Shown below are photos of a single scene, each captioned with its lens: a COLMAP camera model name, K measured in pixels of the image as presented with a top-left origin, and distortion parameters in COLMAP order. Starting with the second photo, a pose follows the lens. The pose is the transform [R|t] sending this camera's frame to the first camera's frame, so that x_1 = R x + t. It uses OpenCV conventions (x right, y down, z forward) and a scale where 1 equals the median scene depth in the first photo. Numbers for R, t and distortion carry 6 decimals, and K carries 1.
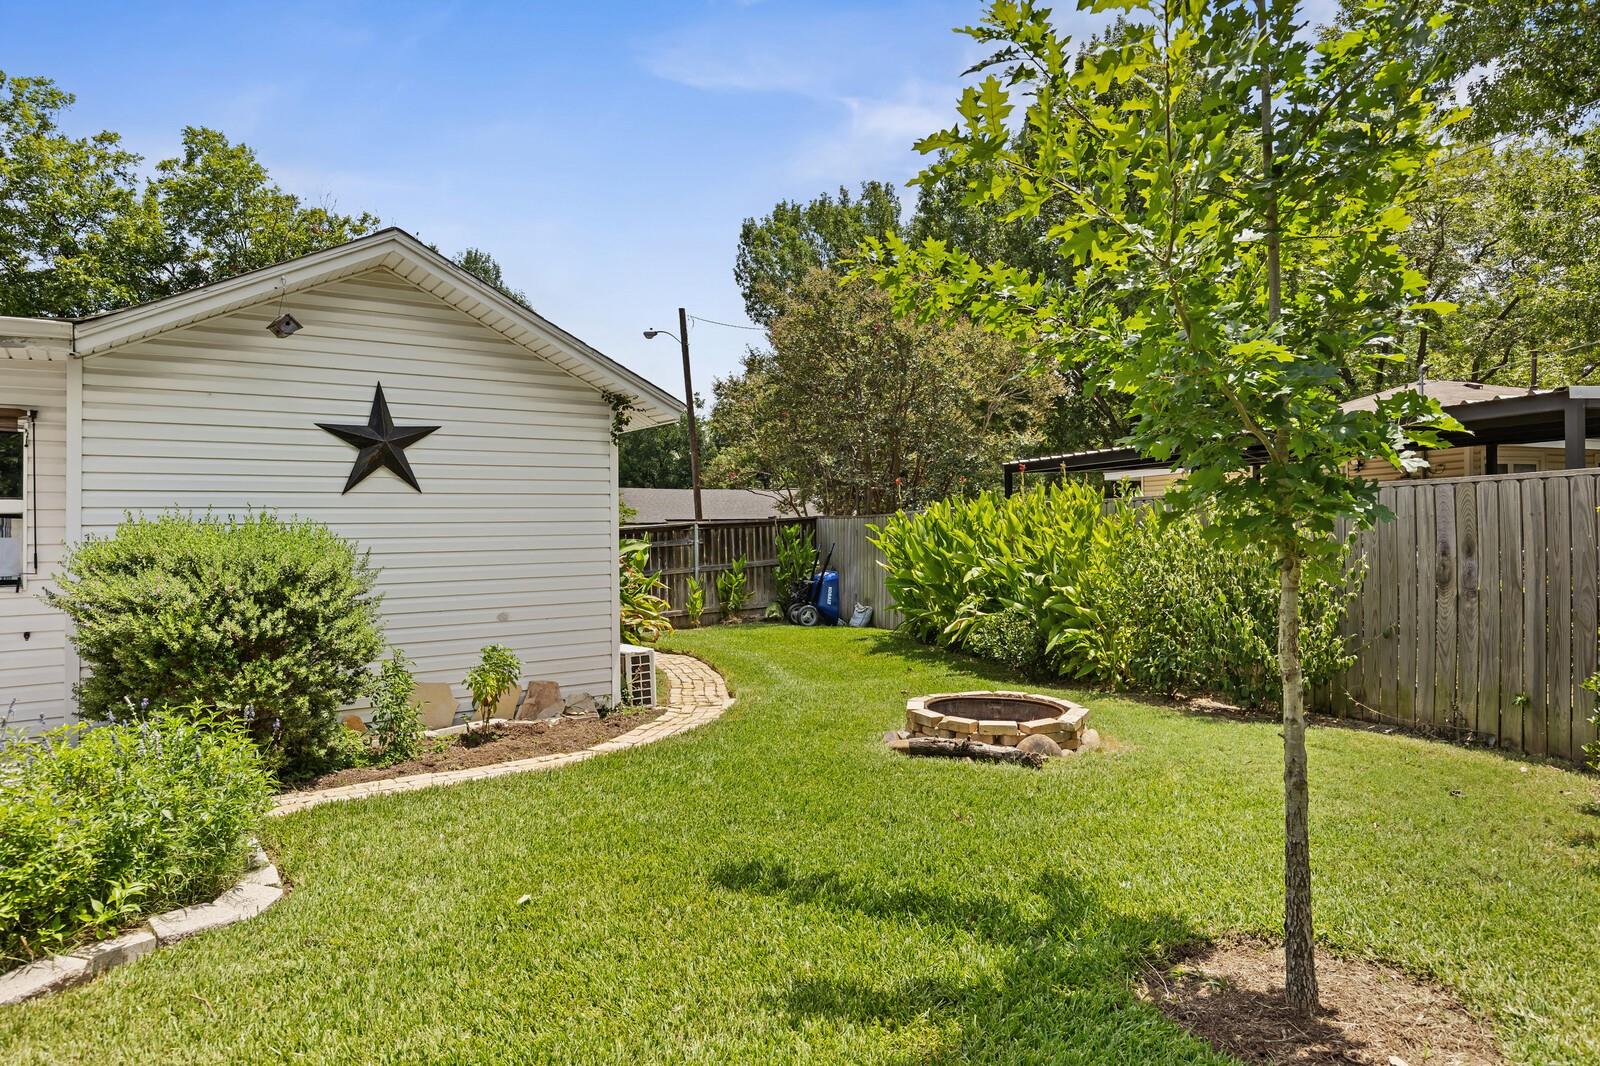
lens RADIAL K [[994.3, 0, 799.8], [0, 994.3, 525.8], [0, 0, 1]] dist [0.003503, 0.001052]
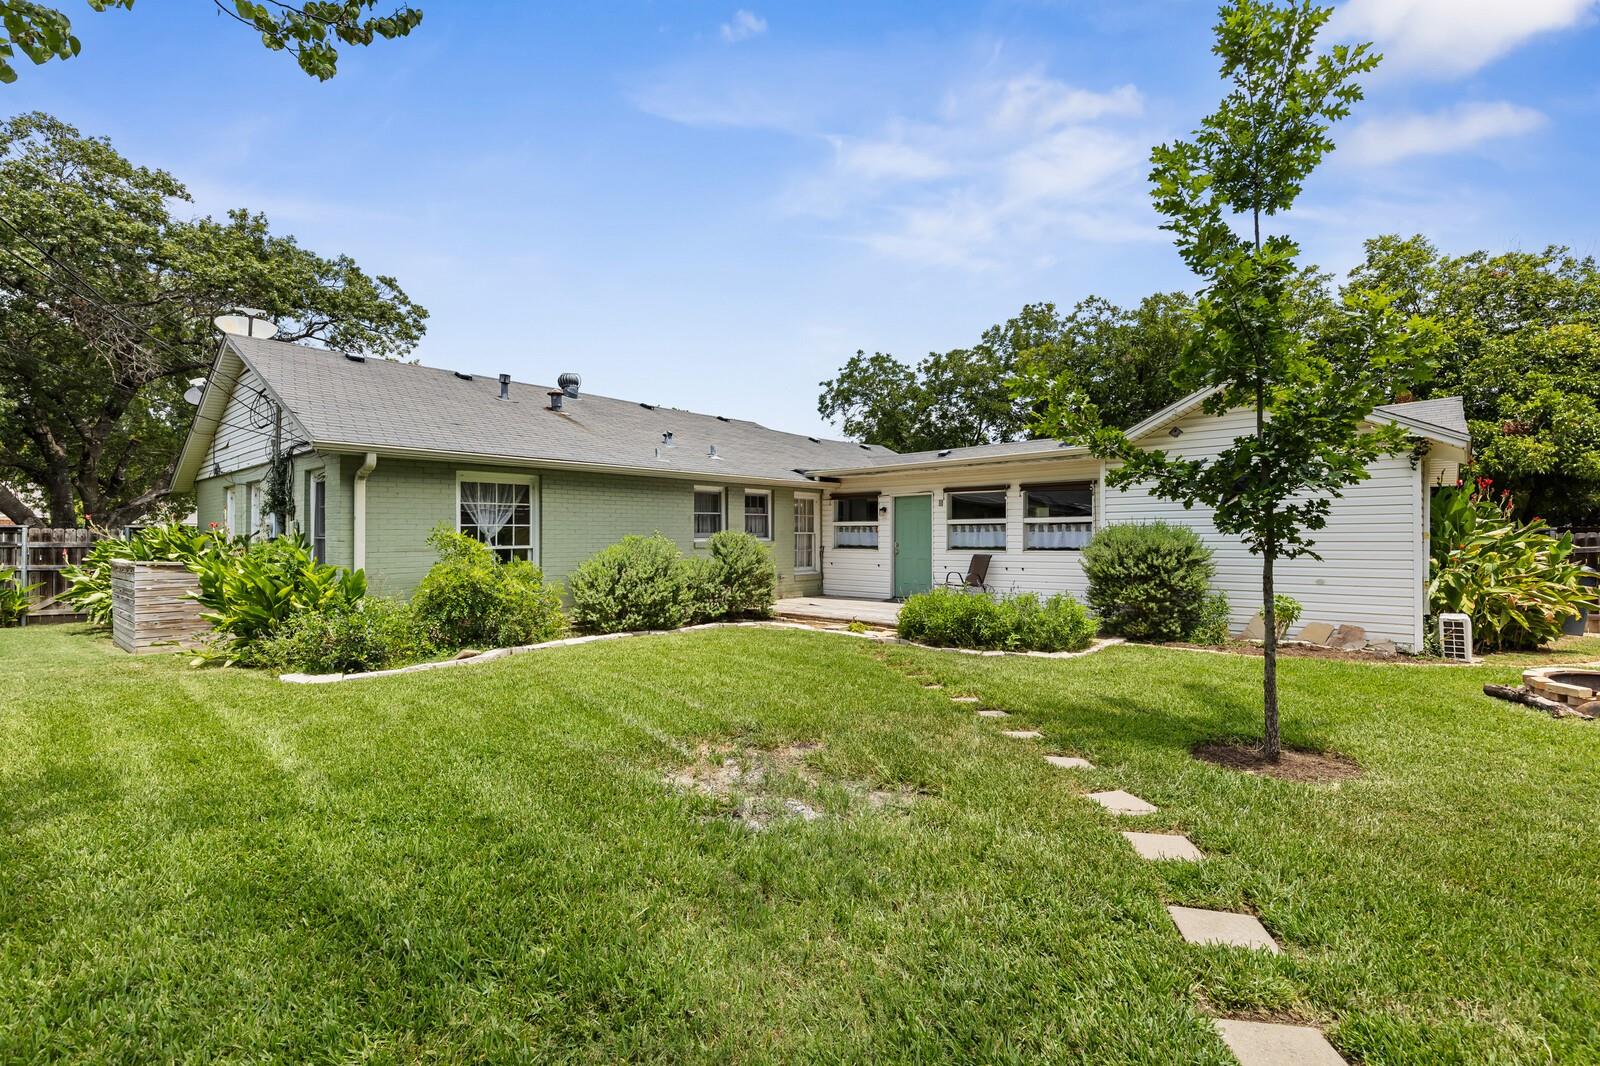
lens RADIAL K [[721.1, 0, 799.2], [0, 721.1, 529.6], [0, 0, 1]] dist [0.003044, 0.000168]
pose [[0.246757, 0.009204, -0.969034, 0.624109], [0.002408, 0.999946, 0.010111, -0.008880], [0.969075, -0.004828, 0.246721, -0.123633]]
